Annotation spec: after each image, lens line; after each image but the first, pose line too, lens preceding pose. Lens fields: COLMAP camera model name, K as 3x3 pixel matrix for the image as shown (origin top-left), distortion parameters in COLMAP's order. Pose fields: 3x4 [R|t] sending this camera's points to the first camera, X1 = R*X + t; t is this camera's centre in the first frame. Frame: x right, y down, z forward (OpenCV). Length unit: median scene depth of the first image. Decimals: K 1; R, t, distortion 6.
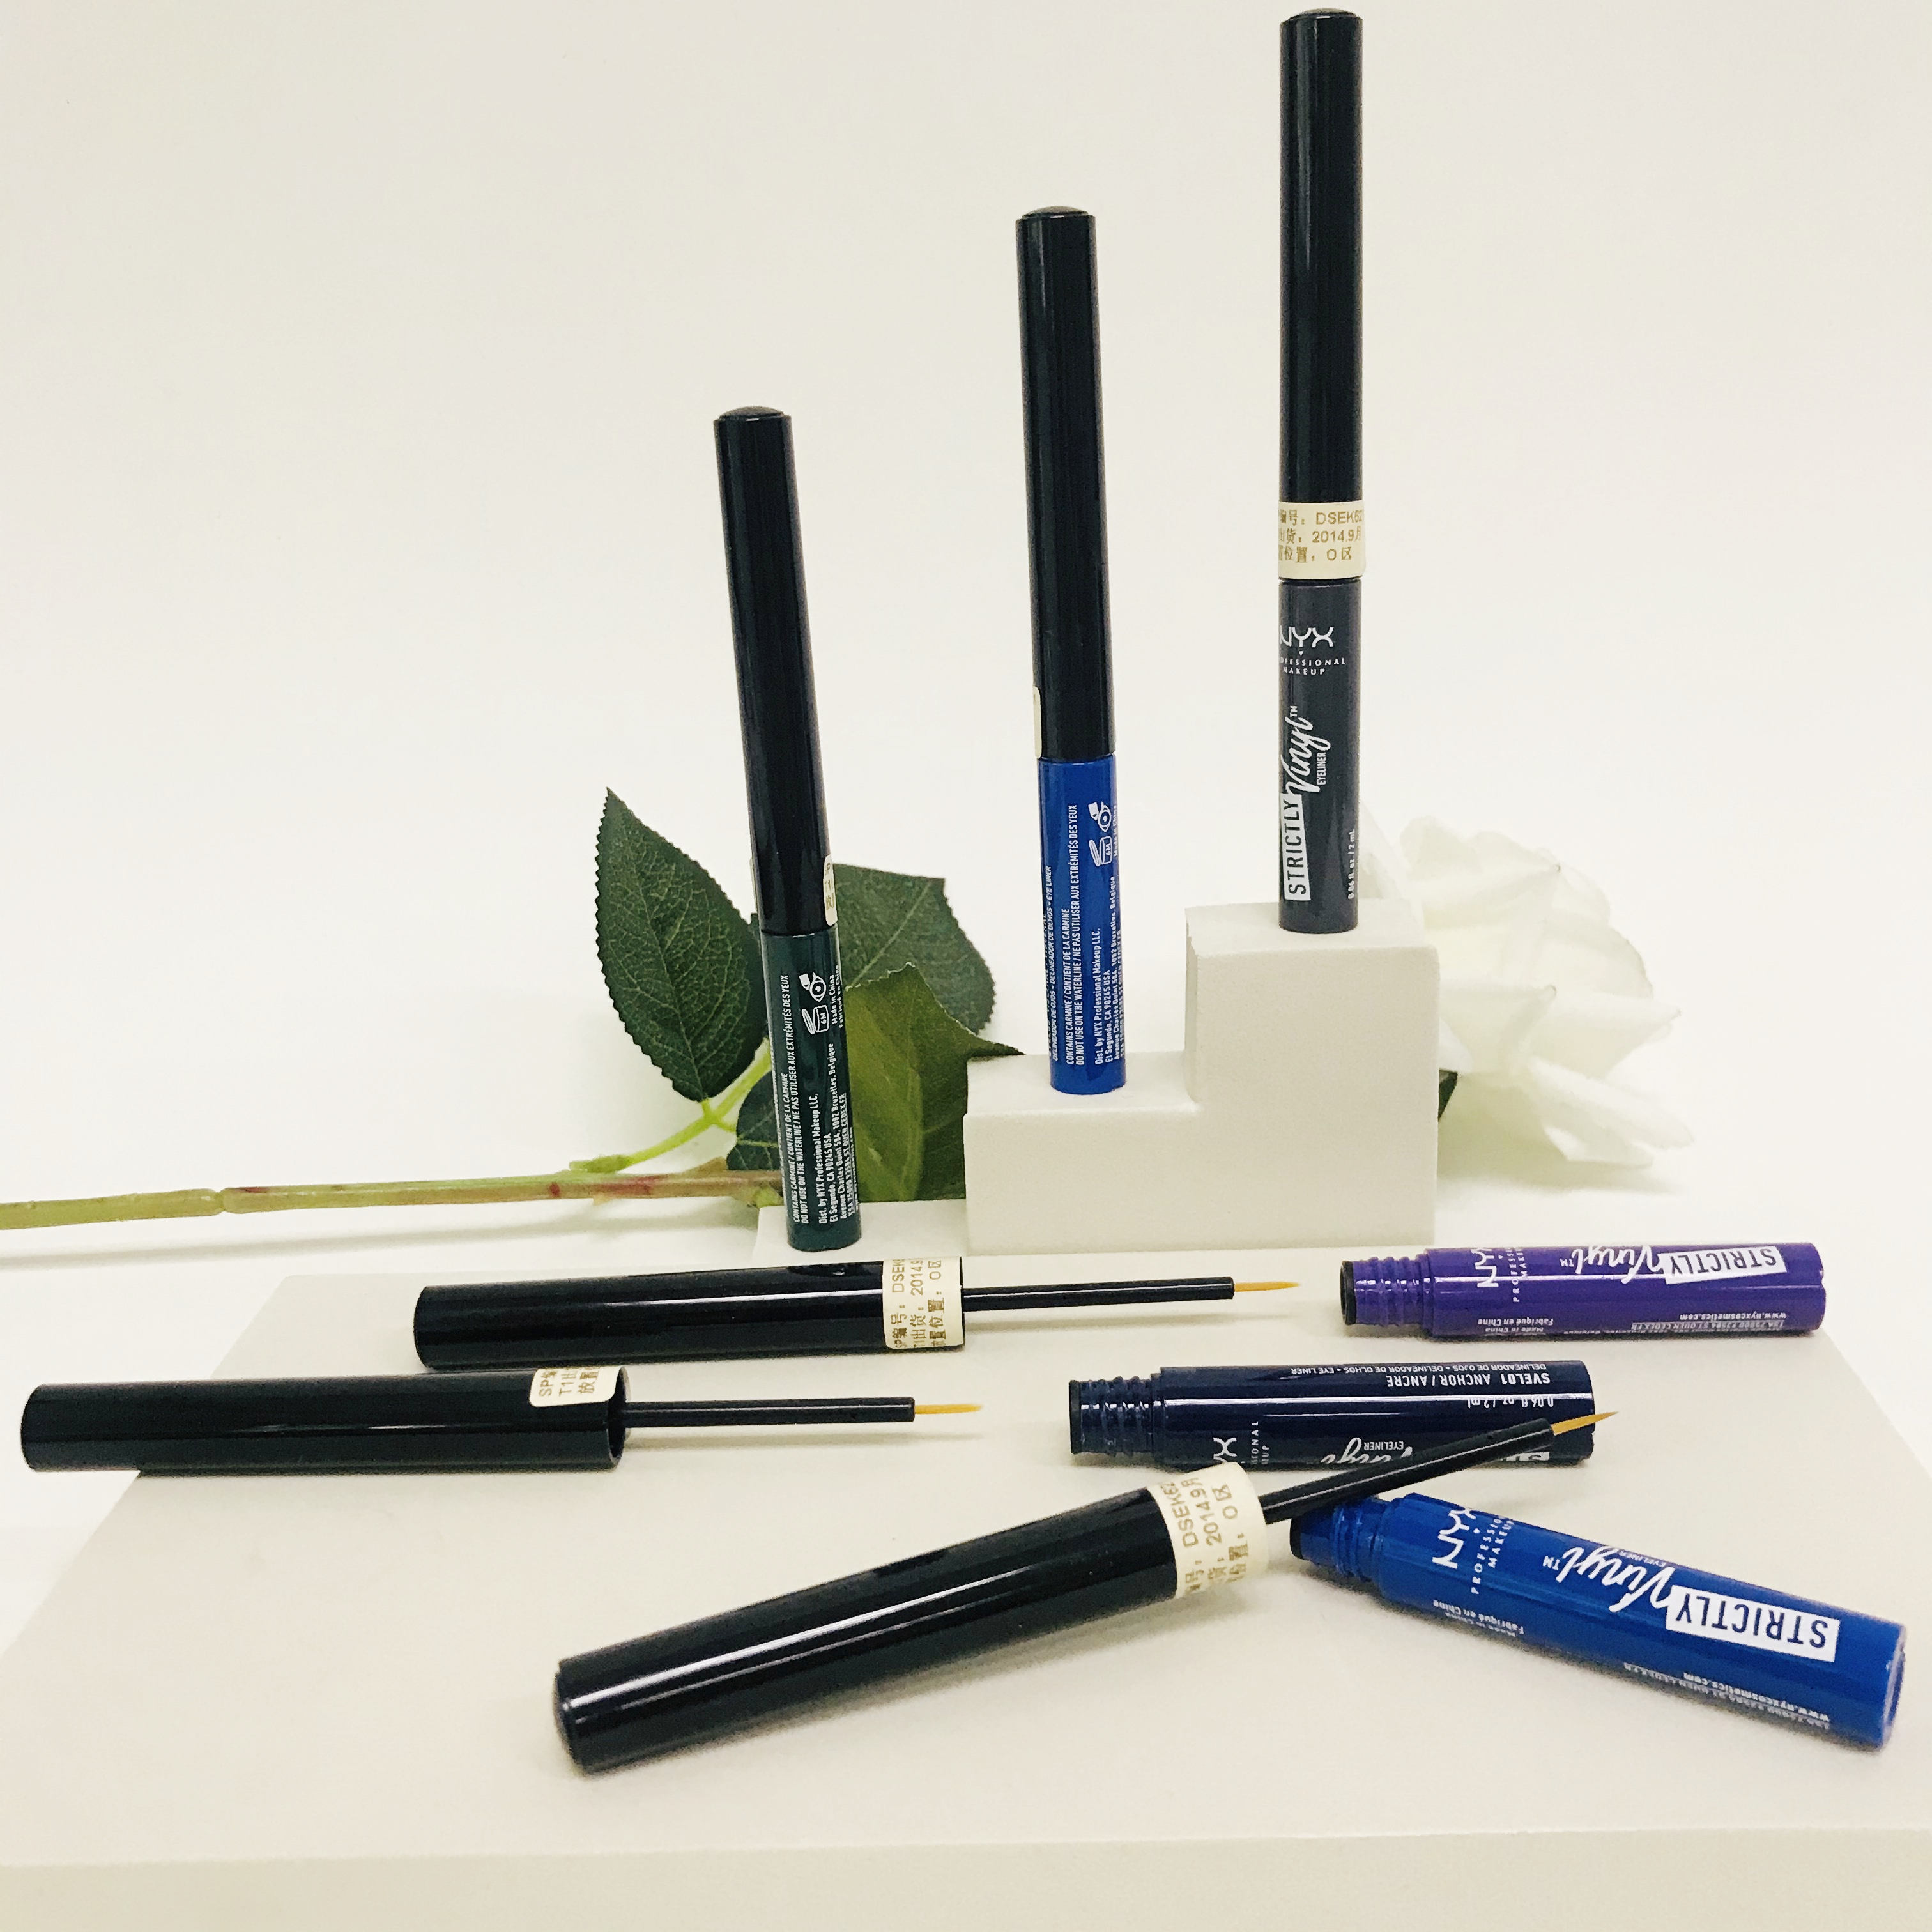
lens RADIAL K [[2244.1, 0, 966.0], [0, 2244.1, 966.0], [0, 0, 1]] dist [0.003507, 0.004390]
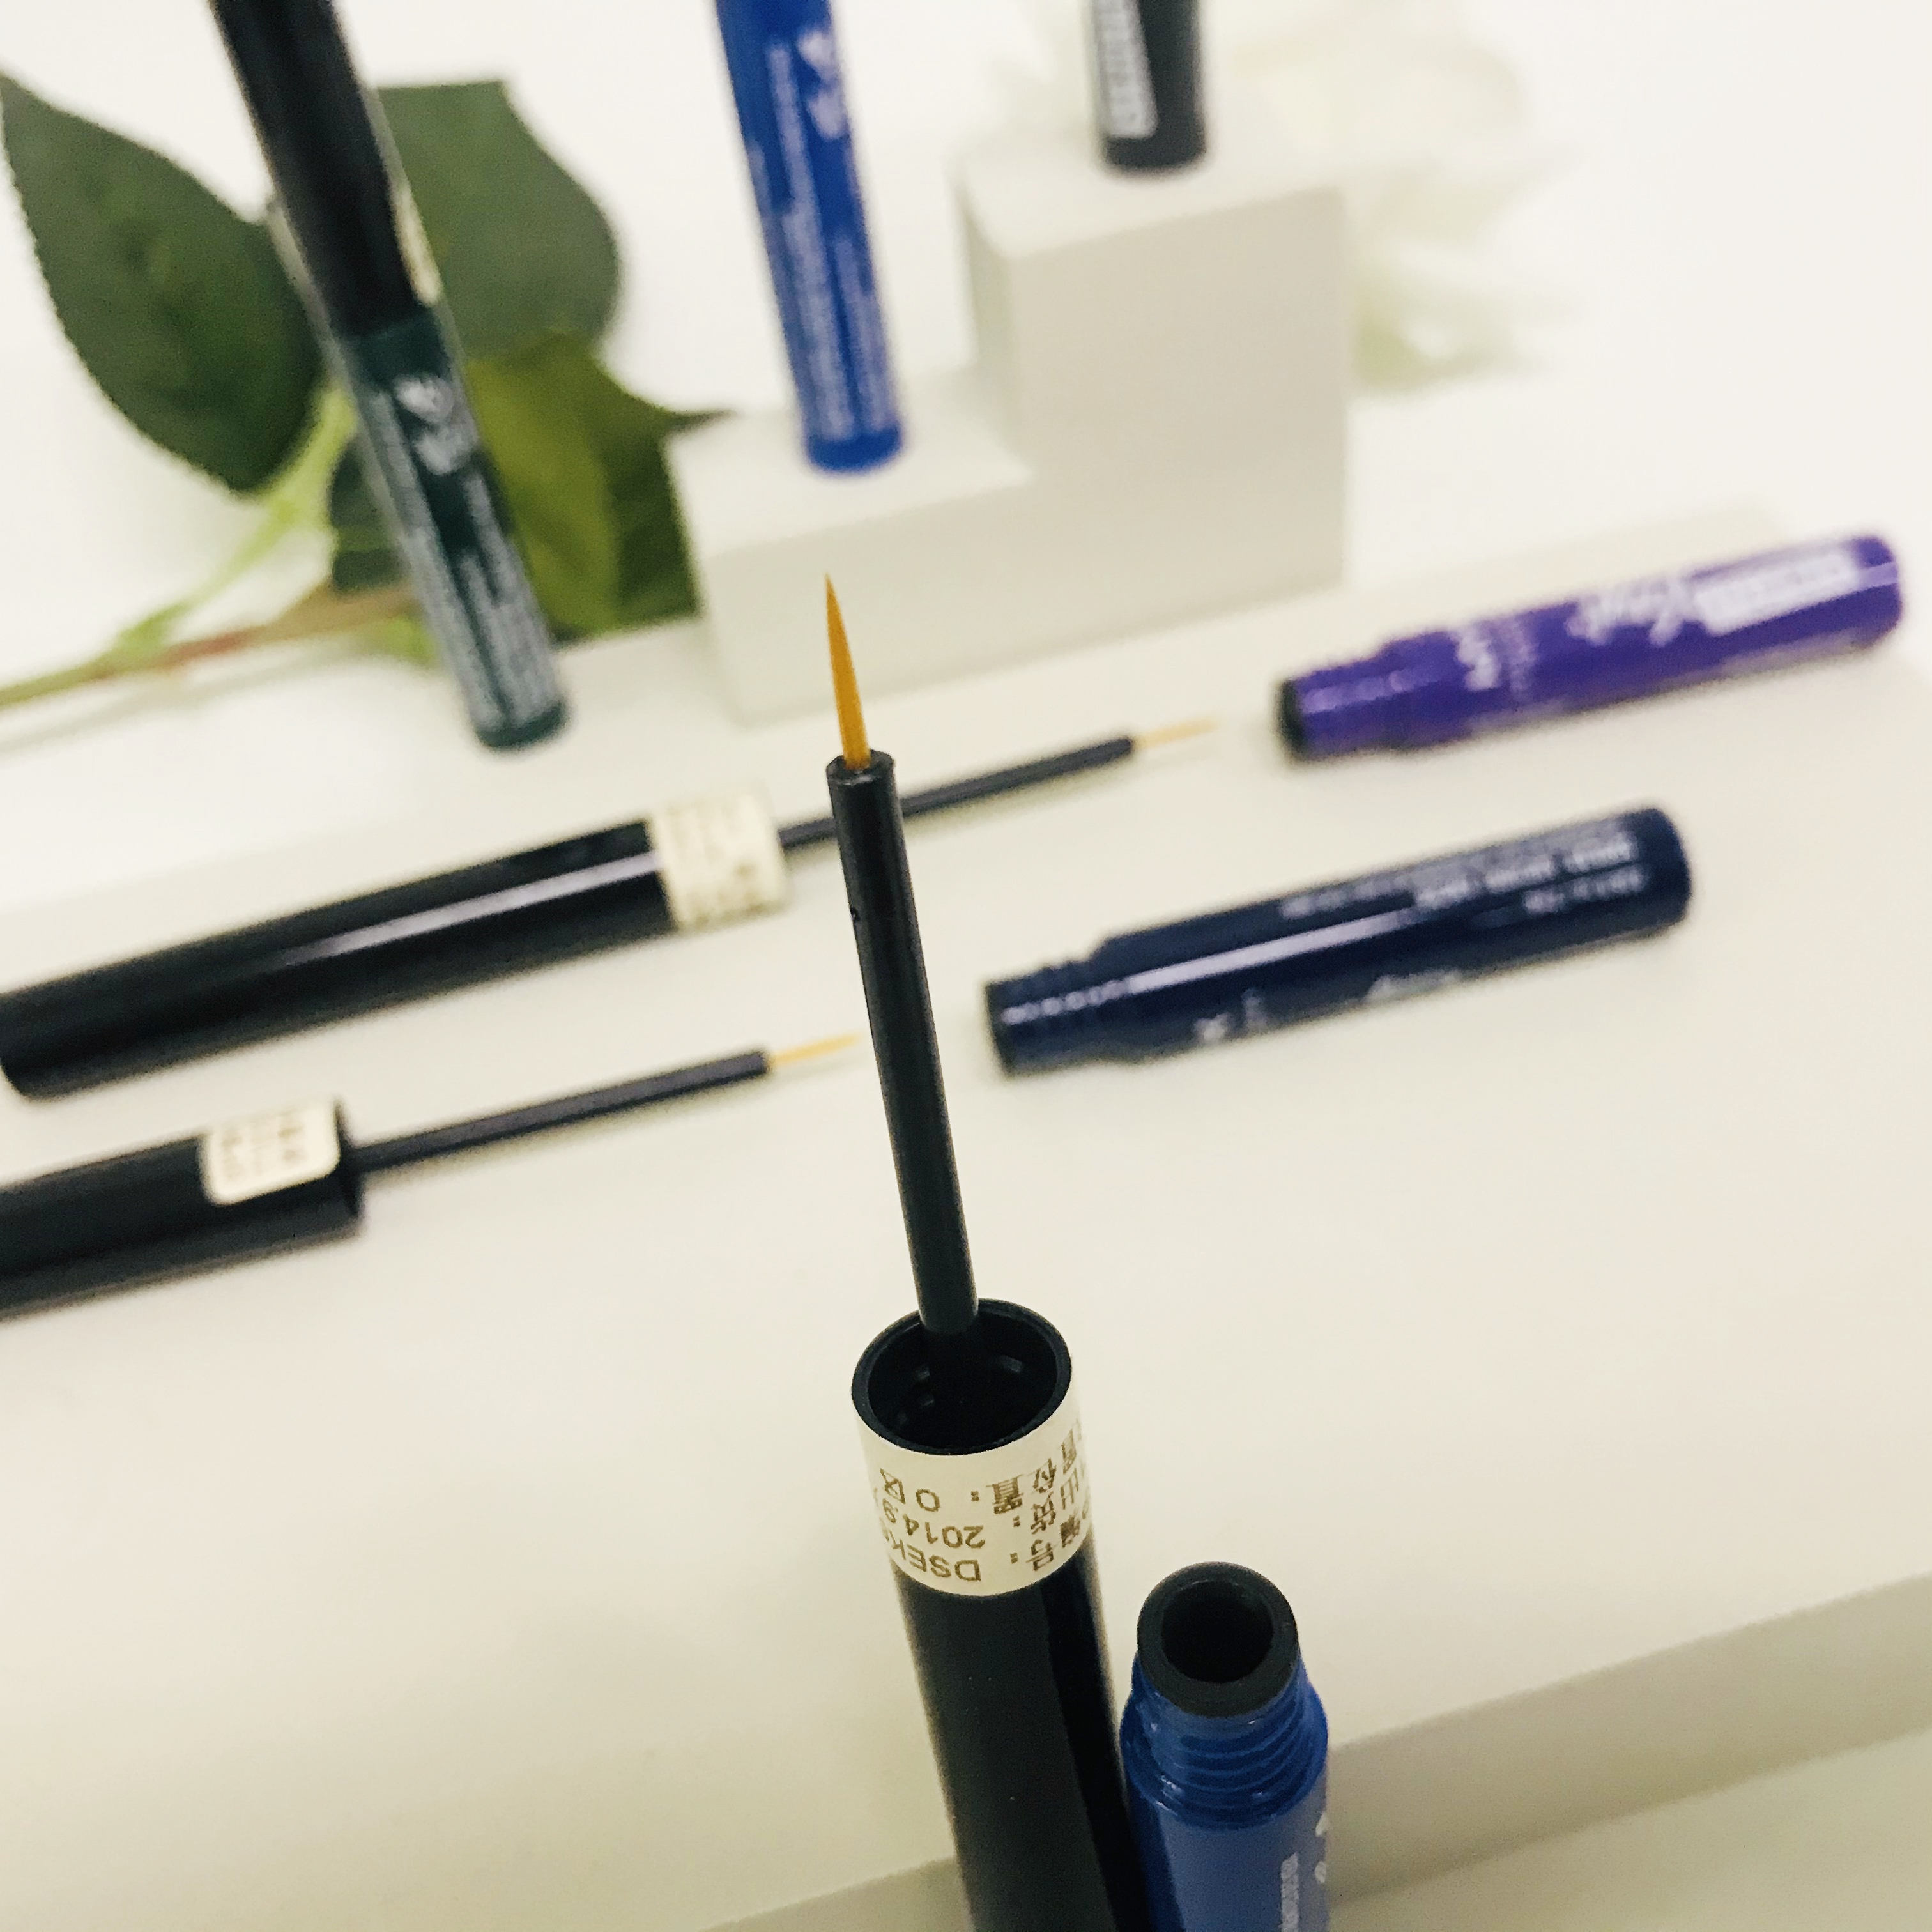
lens RADIAL K [[2244.1, 0, 966.0], [0, 2244.1, 966.0], [0, 0, 1]] dist [0.003507, 0.004390]
pose [[0.963363, -0.231019, 0.136245, -0.044782], [0.149245, 0.883834, 0.443354, -0.111553], [-0.222841, -0.406777, 0.885931, 0.321930]]
